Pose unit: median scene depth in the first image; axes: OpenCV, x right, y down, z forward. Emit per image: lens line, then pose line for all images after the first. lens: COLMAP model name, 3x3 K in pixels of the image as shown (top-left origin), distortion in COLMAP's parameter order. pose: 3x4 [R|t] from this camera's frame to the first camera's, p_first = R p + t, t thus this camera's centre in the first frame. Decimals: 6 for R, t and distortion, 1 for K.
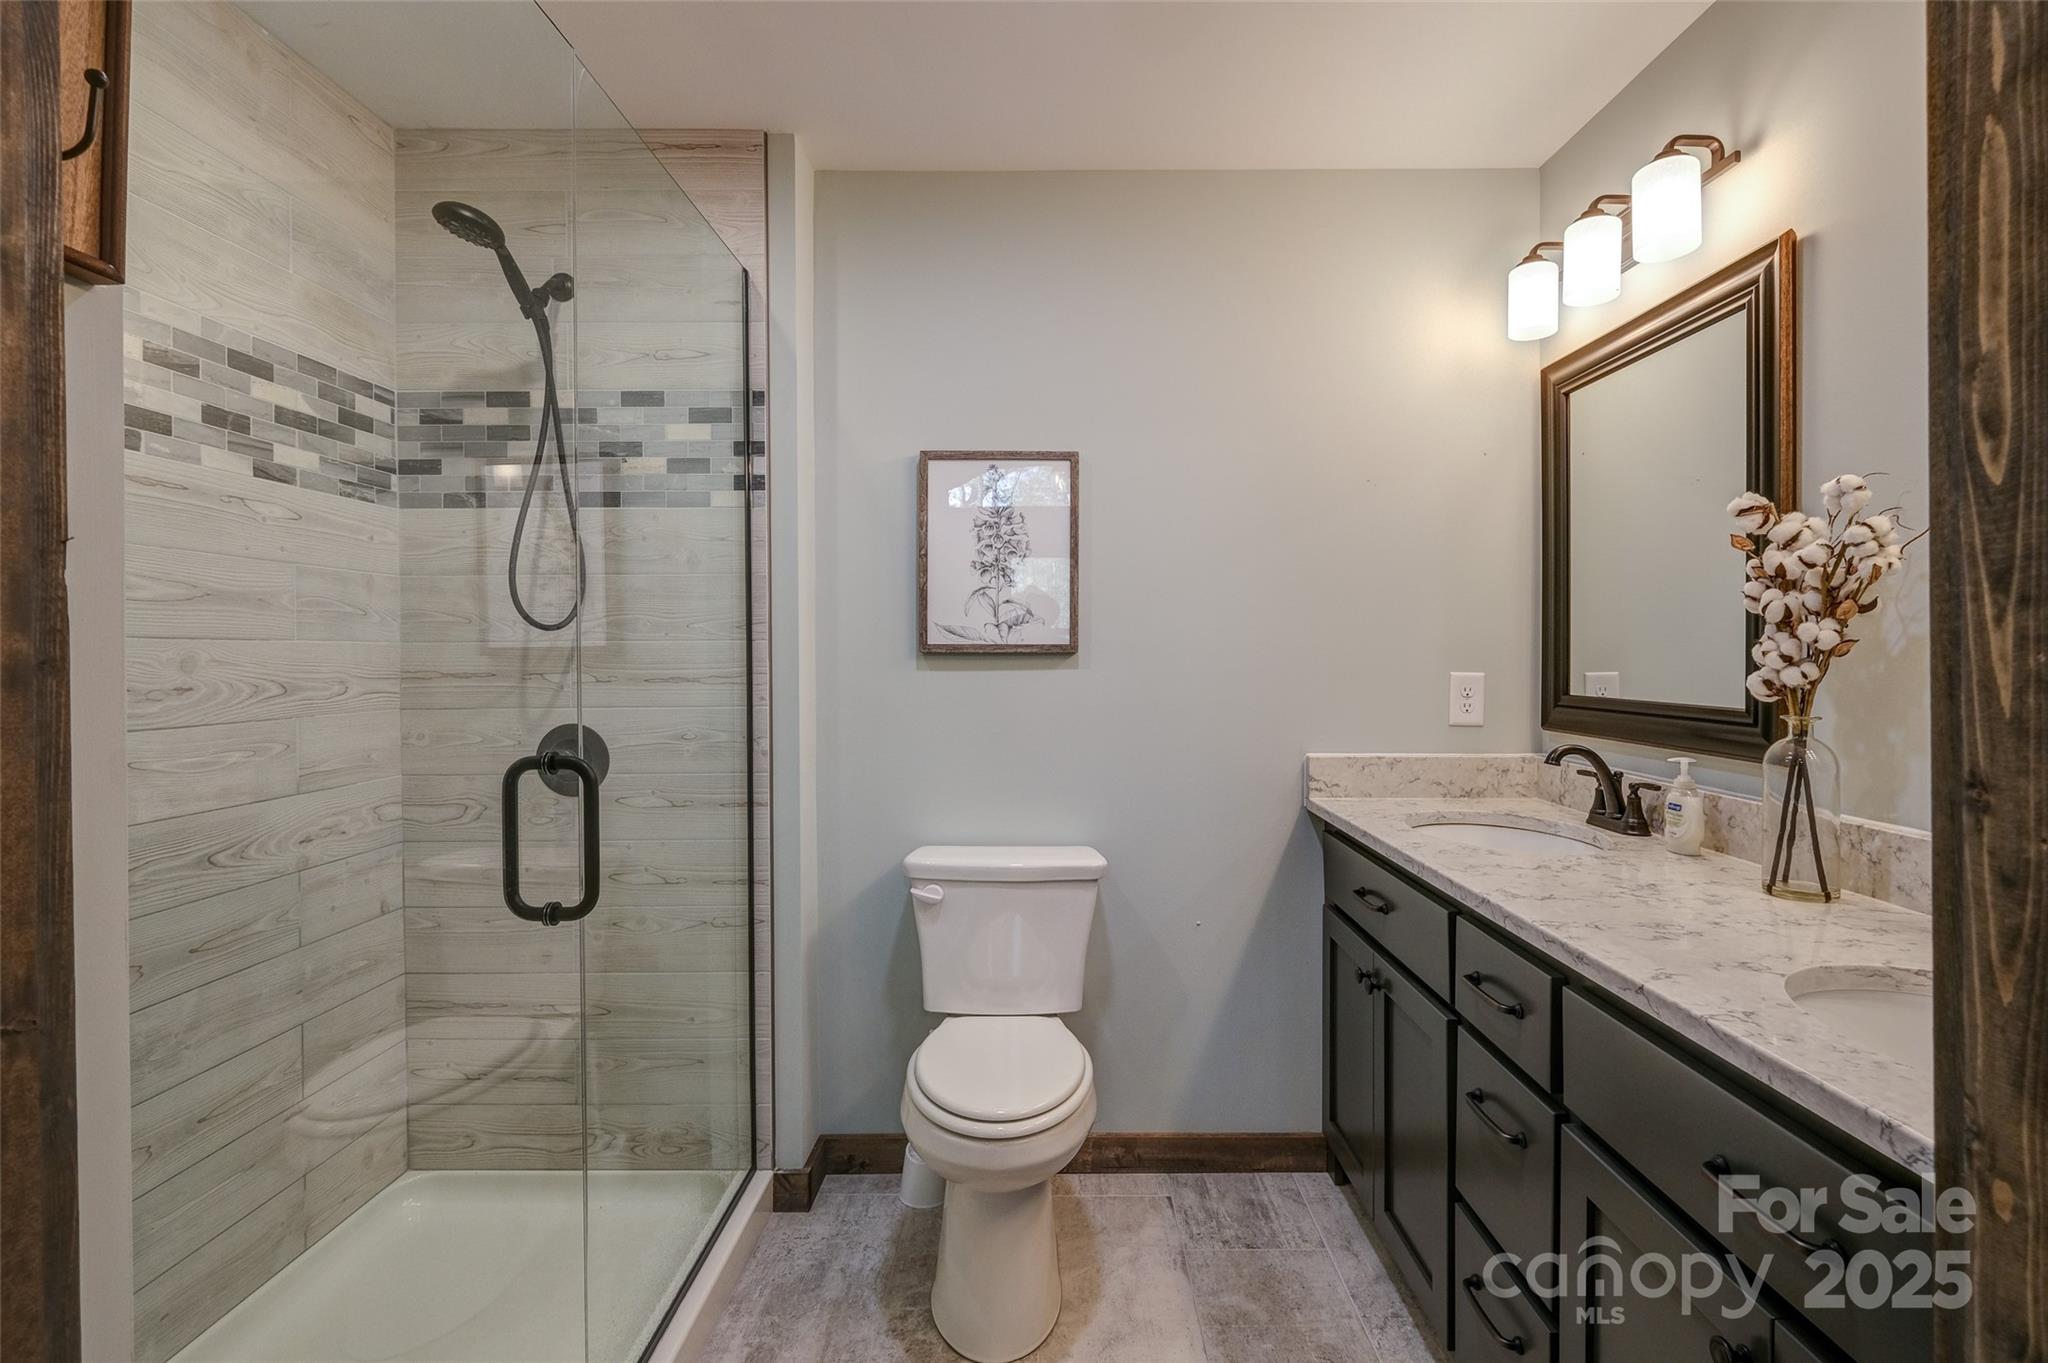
lens RADIAL K [[905.8, 0, 1024.0], [0, 905.8, 681.5], [0, 0, 1]] dist [0.000659, -0.000656]
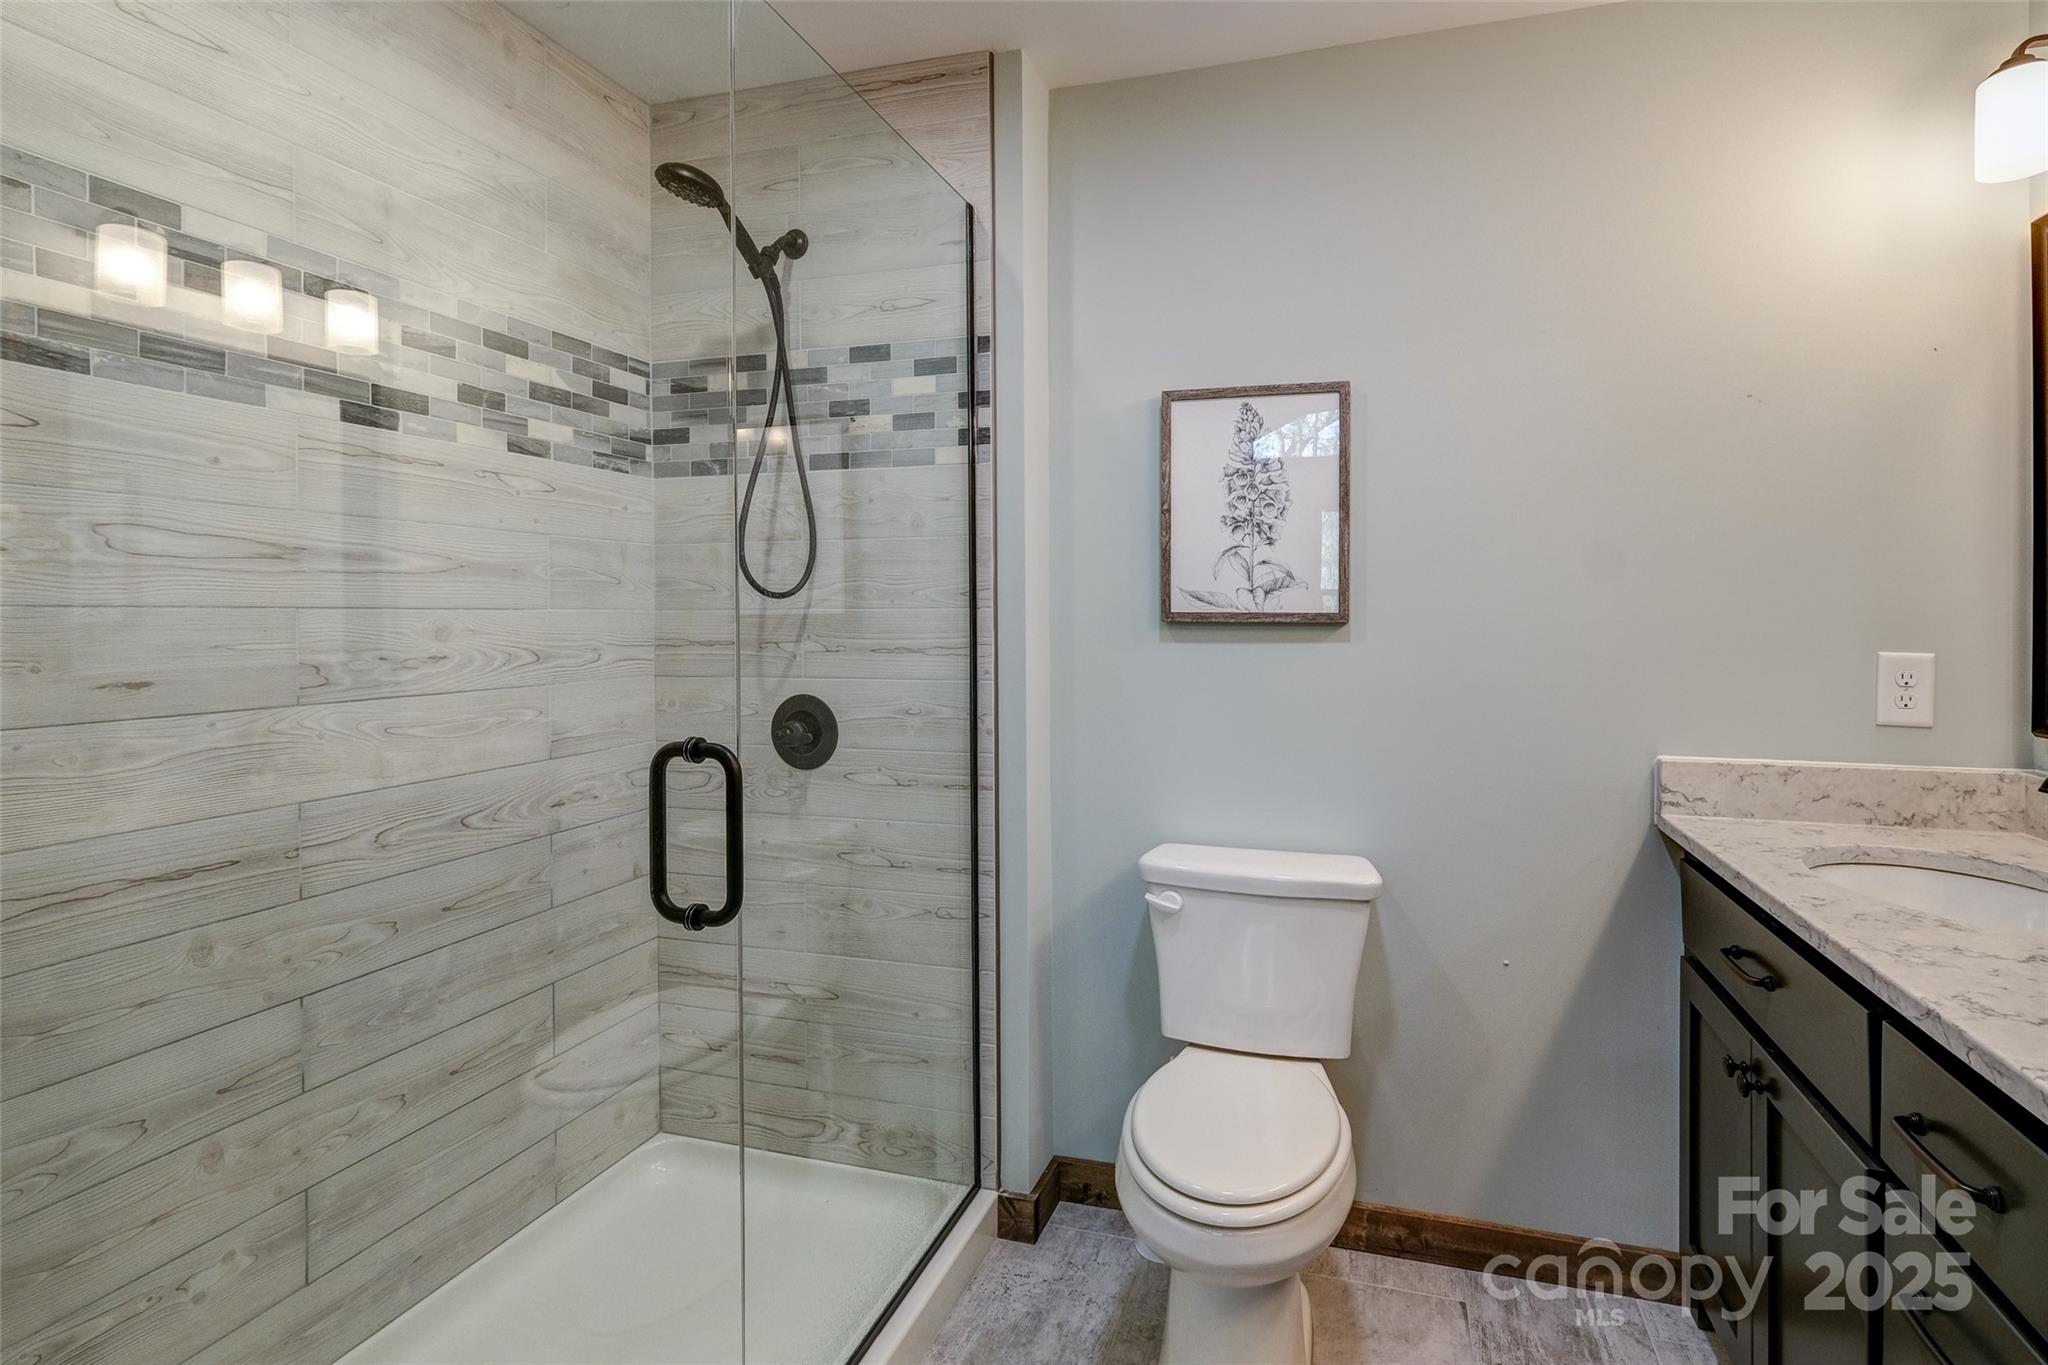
lens RADIAL K [[921.2, 0, 1113.9], [0, 921.2, 628.2], [0, 0, 1]] dist [-0.000087, 0.000044]
pose [[0.966026, 0.006797, -0.258357, 0.075439], [-0.010142, 0.999881, -0.011620, -0.016349], [0.258247, 0.013845, 0.965980, 0.139633]]
